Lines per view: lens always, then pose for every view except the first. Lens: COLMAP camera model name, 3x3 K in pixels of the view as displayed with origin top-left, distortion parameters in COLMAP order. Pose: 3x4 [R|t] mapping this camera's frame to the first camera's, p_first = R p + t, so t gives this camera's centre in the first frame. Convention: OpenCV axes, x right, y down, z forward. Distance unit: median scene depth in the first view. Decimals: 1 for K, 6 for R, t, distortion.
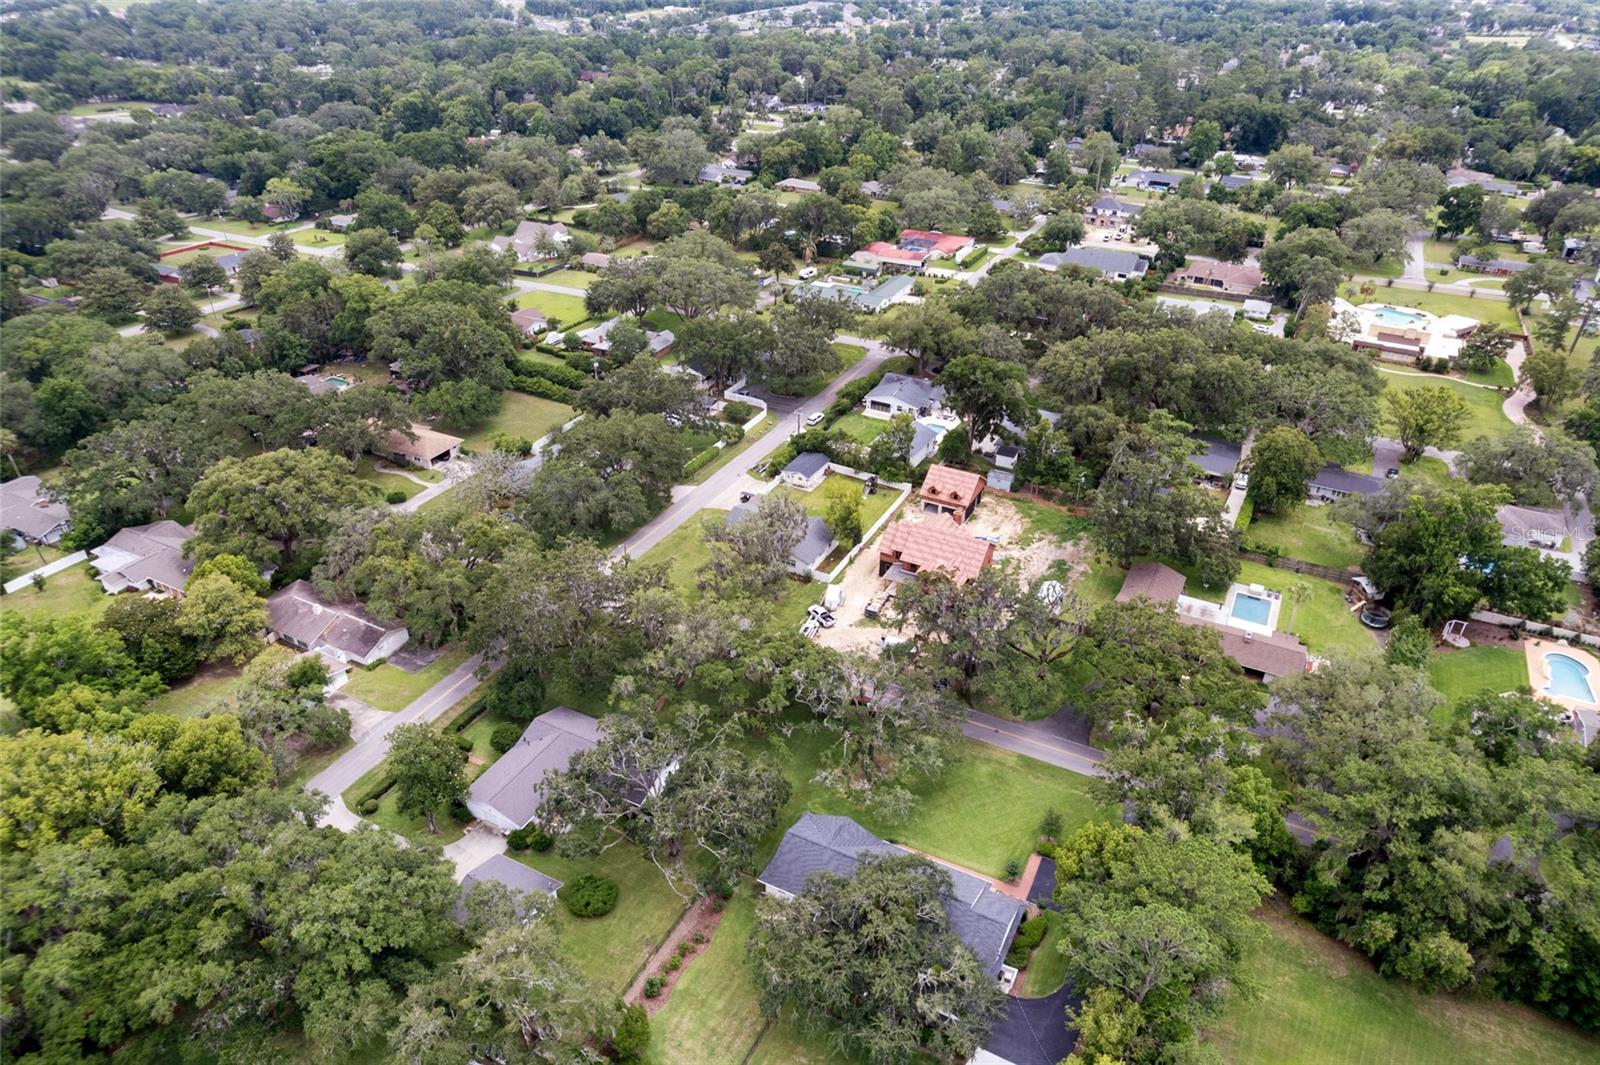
lens RADIAL K [[1022.0, 0, 804.9], [0, 1022.0, 544.3], [0, 0, 1]] dist [-0.079121, 0.063656]
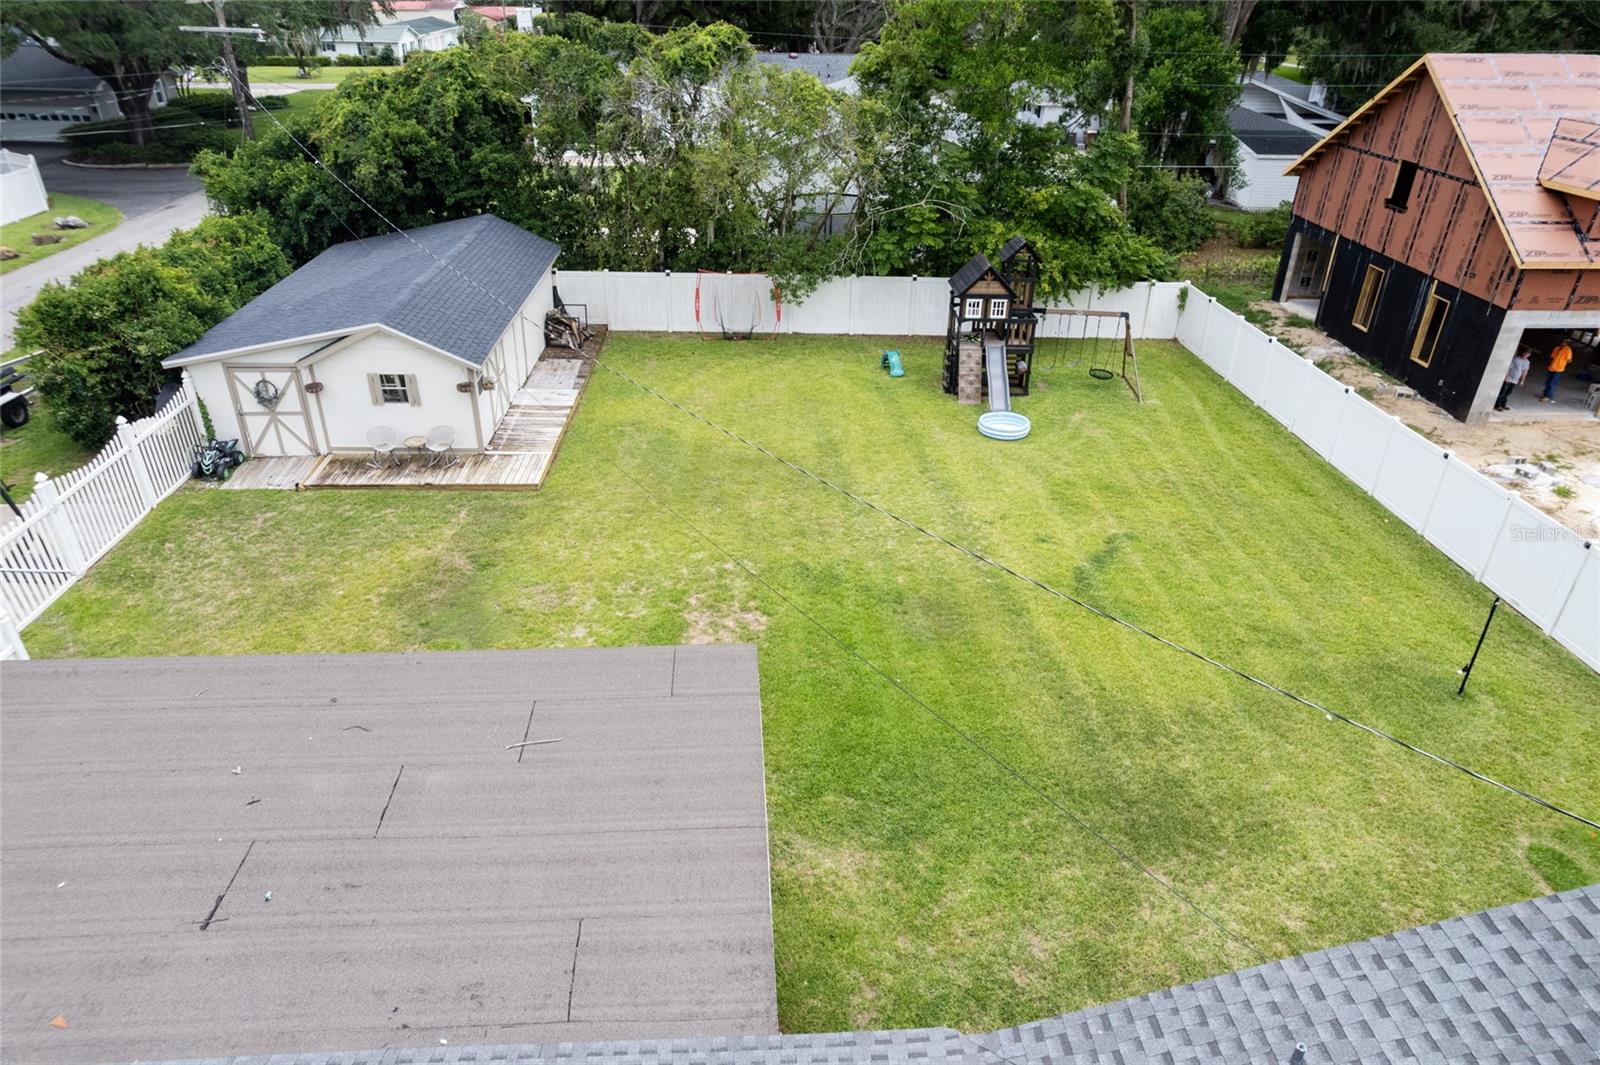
lens RADIAL K [[1022.0, 0, 804.9], [0, 1022.0, 544.3], [0, 0, 1]] dist [-0.079121, 0.063656]
pose [[0.853767, -0.249188, 0.457152, -0.017283], [0.261542, 0.964472, 0.037273, -0.036744], [-0.450198, 0.087742, 0.888607, 0.783499]]
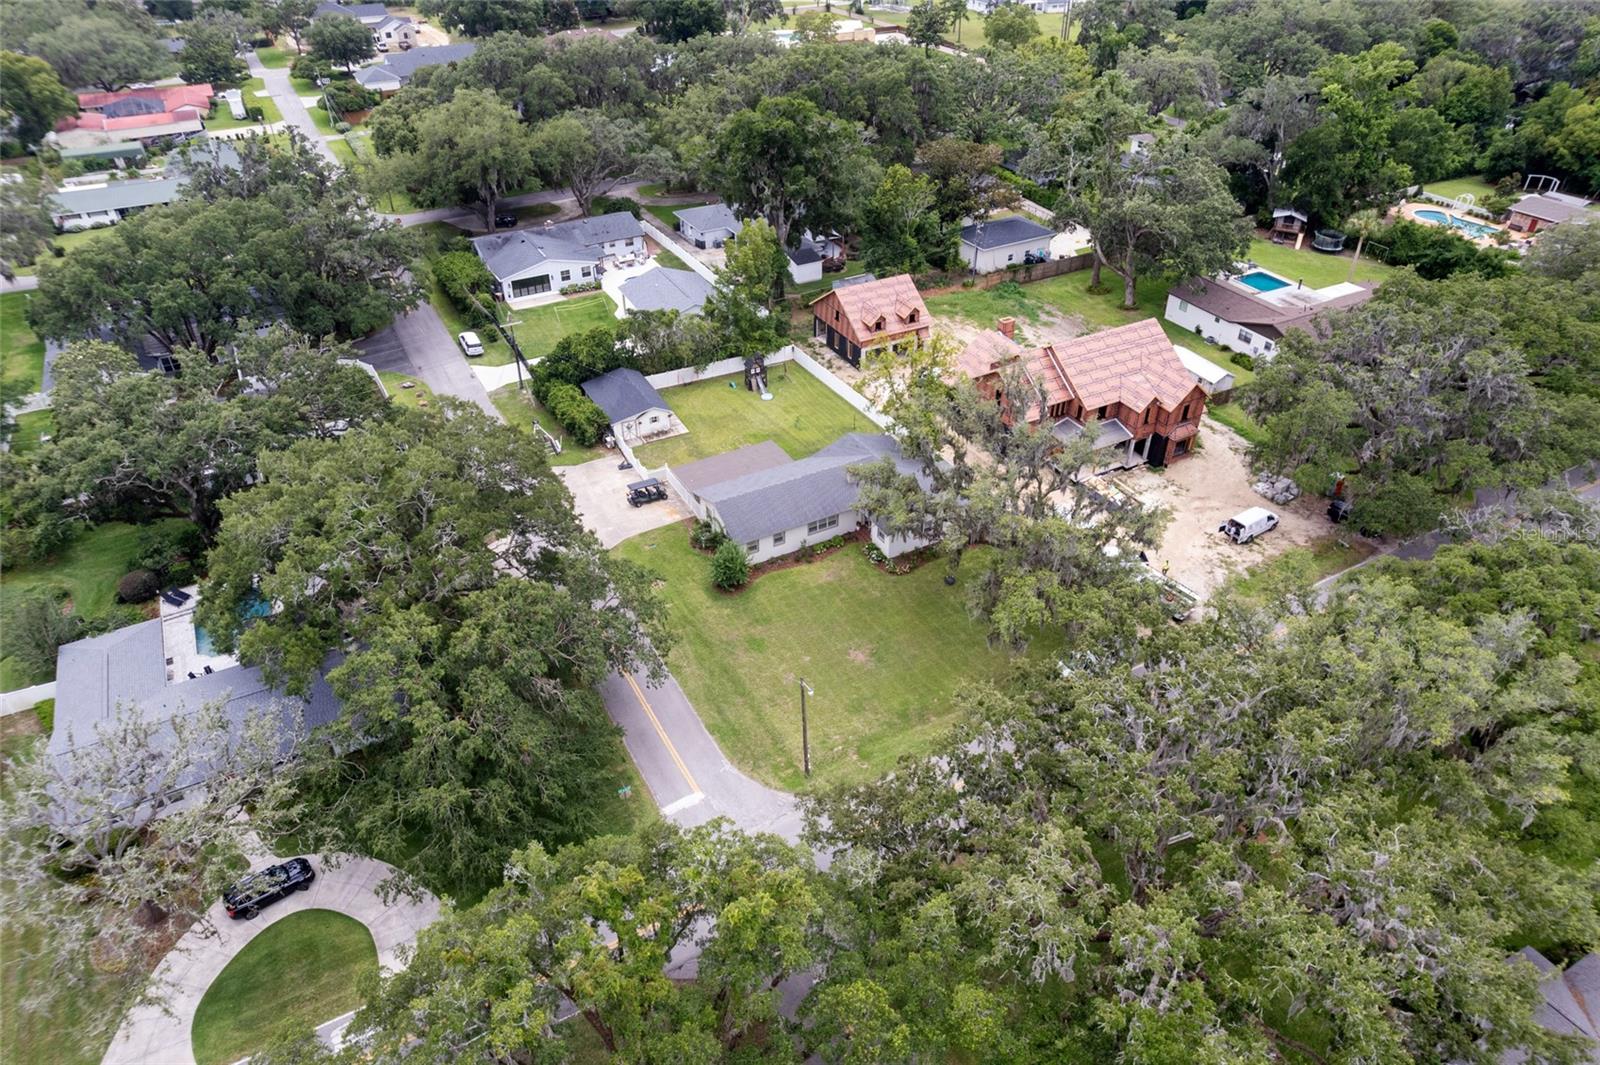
lens RADIAL K [[1022.0, 0, 804.9], [0, 1022.0, 544.3], [0, 0, 1]] dist [-0.079121, 0.063656]
pose [[0.549299, -0.499937, 0.669577, -0.287870], [0.438771, 0.854498, 0.278054, -0.103806], [-0.711161, 0.141056, 0.688733, 0.539391]]
